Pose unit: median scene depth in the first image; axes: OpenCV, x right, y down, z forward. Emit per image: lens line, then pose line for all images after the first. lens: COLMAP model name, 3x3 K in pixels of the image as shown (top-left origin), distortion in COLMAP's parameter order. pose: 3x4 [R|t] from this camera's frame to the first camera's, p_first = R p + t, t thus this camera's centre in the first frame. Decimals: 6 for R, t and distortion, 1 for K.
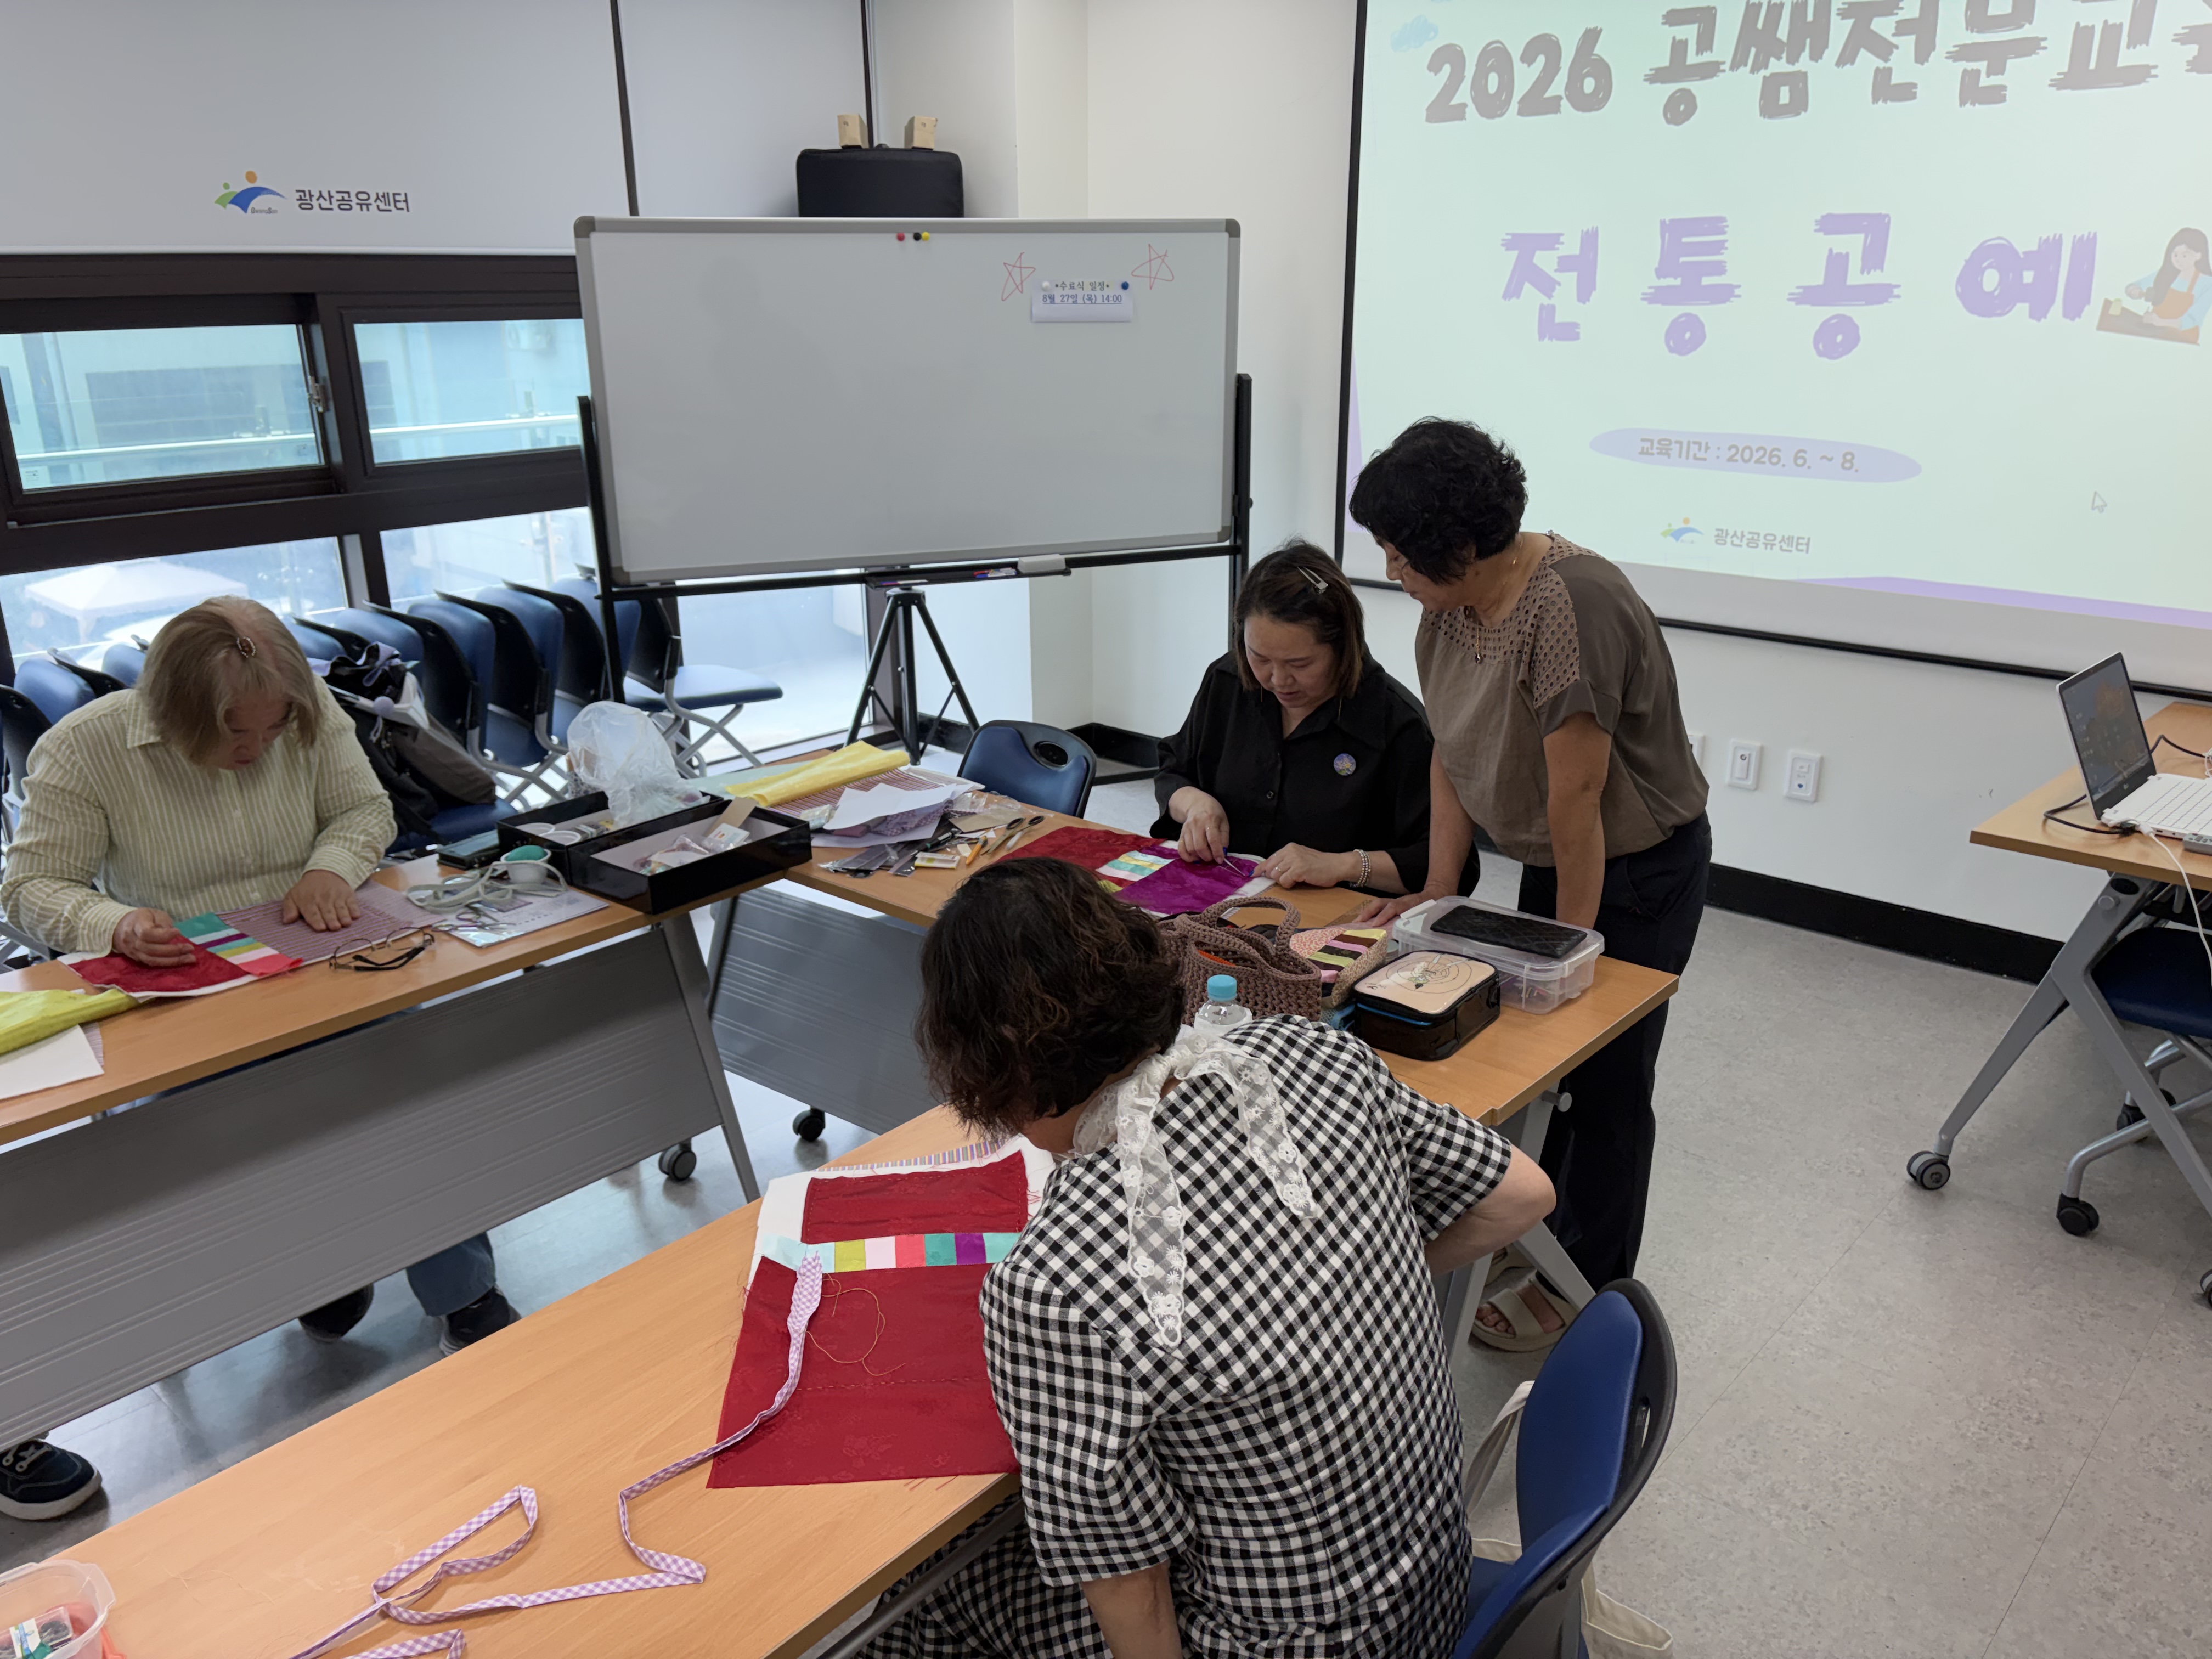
lens RADIAL K [[1675.5, 0, 1111.3], [0, 1675.5, 861.4], [0, 0, 1]] dist [0.028862, -0.049487]
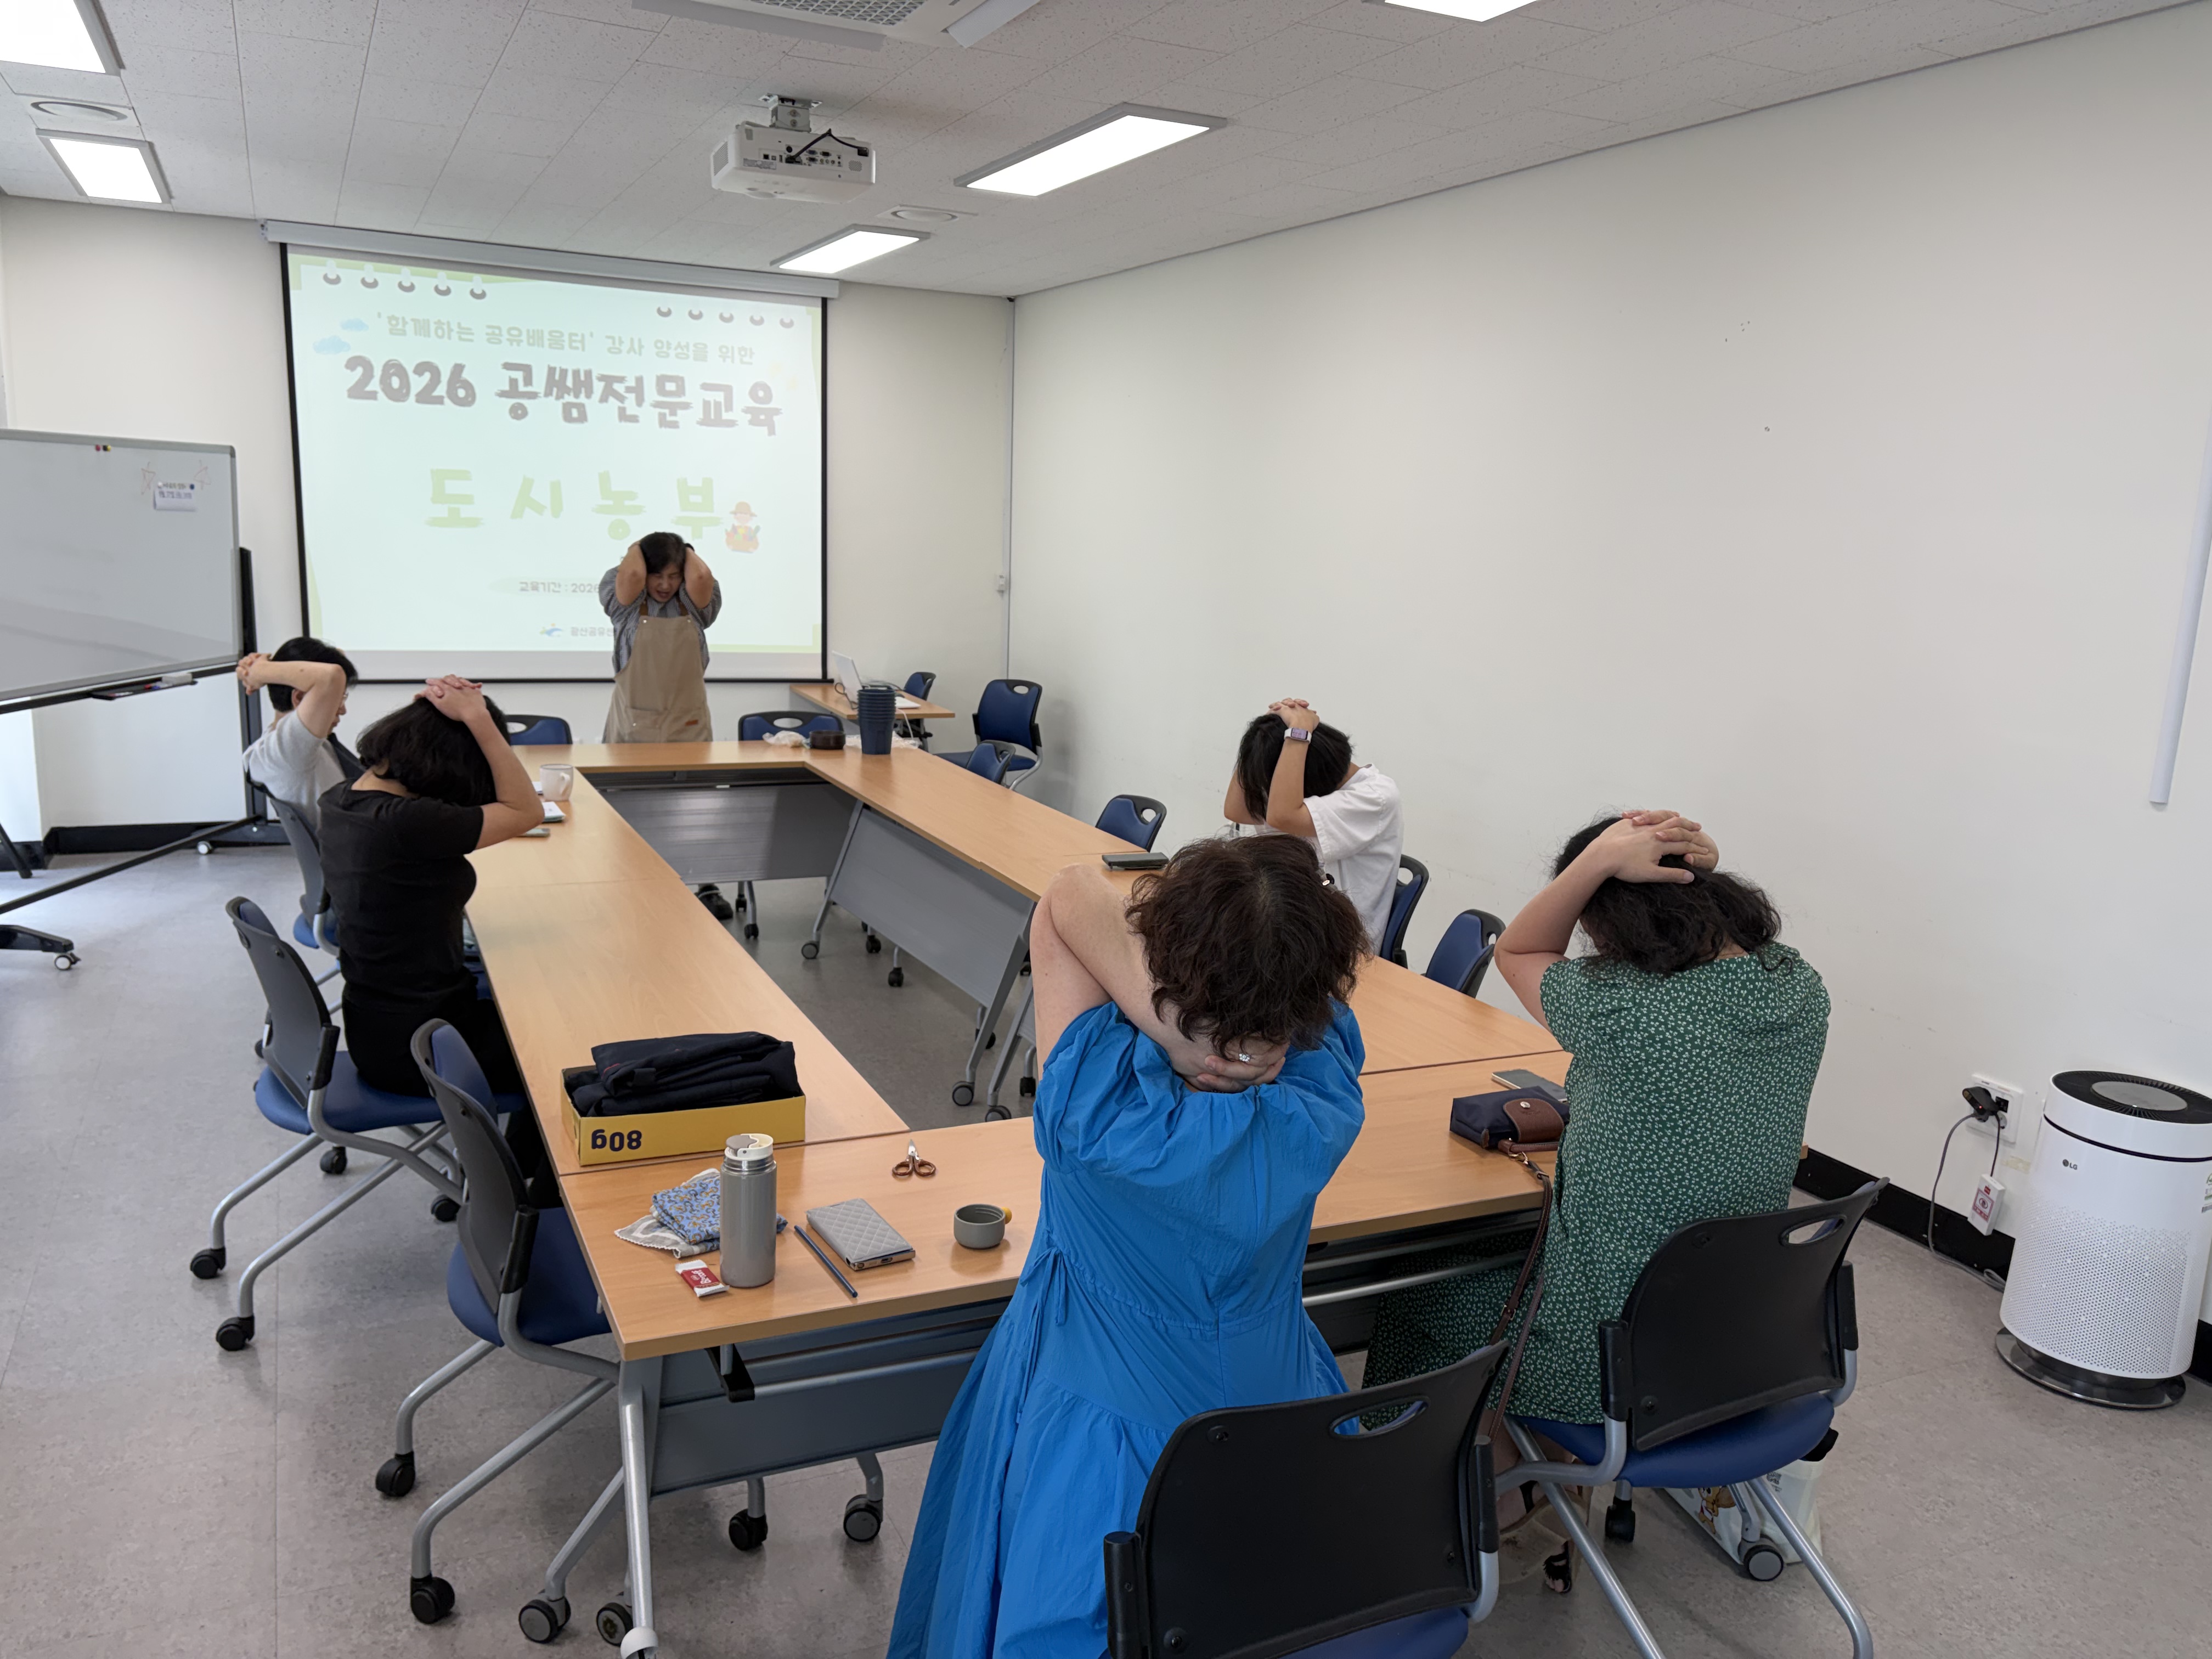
lens RADIAL K [[1675.5, 0, 1127.1], [0, 1675.5, 826.1], [0, 0, 1]] dist [0.028862, -0.049487]
pose [[0.369879, -0.144692, 0.917744, -1.188612], [0.263080, 0.963681, 0.045905, 0.094301], [-0.891055, 0.224461, 0.394511, -0.250362]]
